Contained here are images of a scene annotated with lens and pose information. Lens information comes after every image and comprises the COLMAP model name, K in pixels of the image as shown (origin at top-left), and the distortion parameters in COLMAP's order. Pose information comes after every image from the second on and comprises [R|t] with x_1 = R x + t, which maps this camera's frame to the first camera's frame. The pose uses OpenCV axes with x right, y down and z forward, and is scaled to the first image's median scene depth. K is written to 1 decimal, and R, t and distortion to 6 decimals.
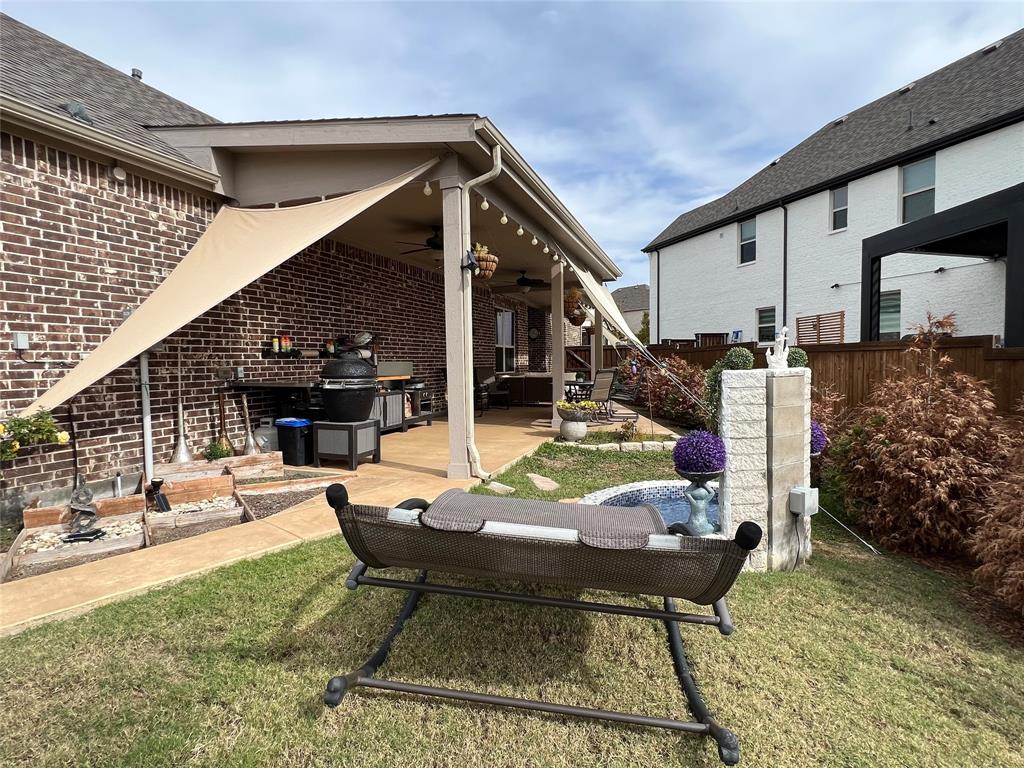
lens RADIAL K [[508.0, 0, 512.0], [0, 508.0, 384.0], [0, 0, 1]] dist [-0.003475, -0.001043]
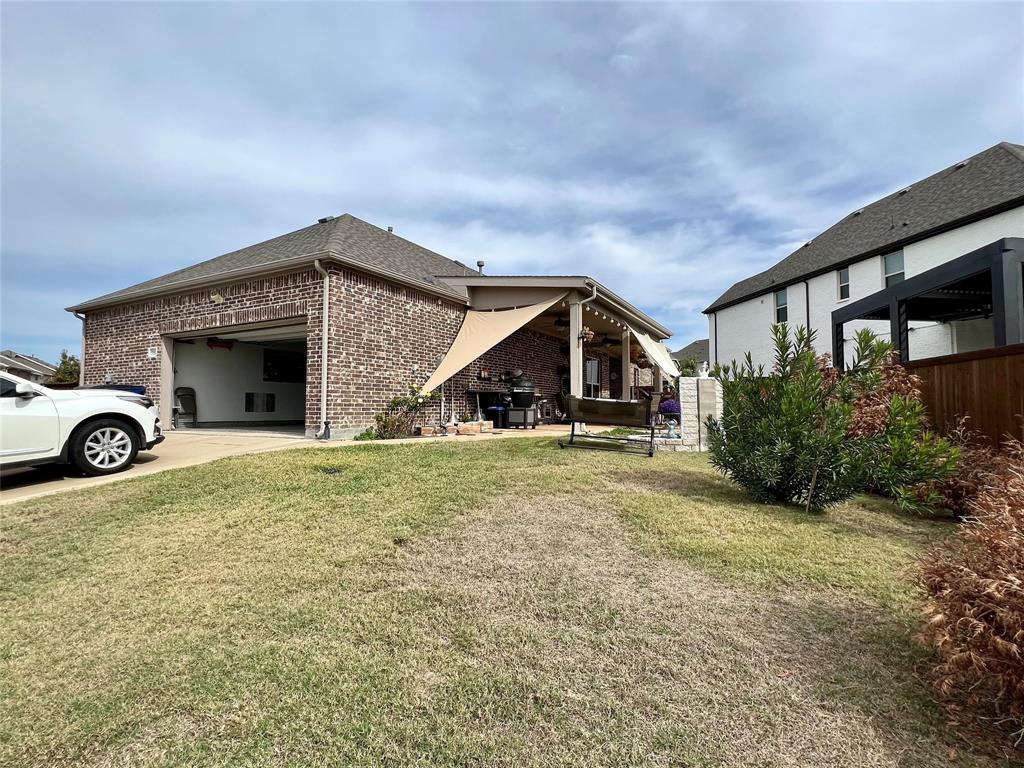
lens RADIAL K [[508.0, 0, 512.0], [0, 508.0, 384.0], [0, 0, 1]] dist [-0.003475, -0.001043]
pose [[0.987091, 0.006889, -0.160014, -0.020242], [-0.022930, 0.994861, -0.098619, 0.157195], [0.158513, 0.101015, 0.982176, -0.957485]]
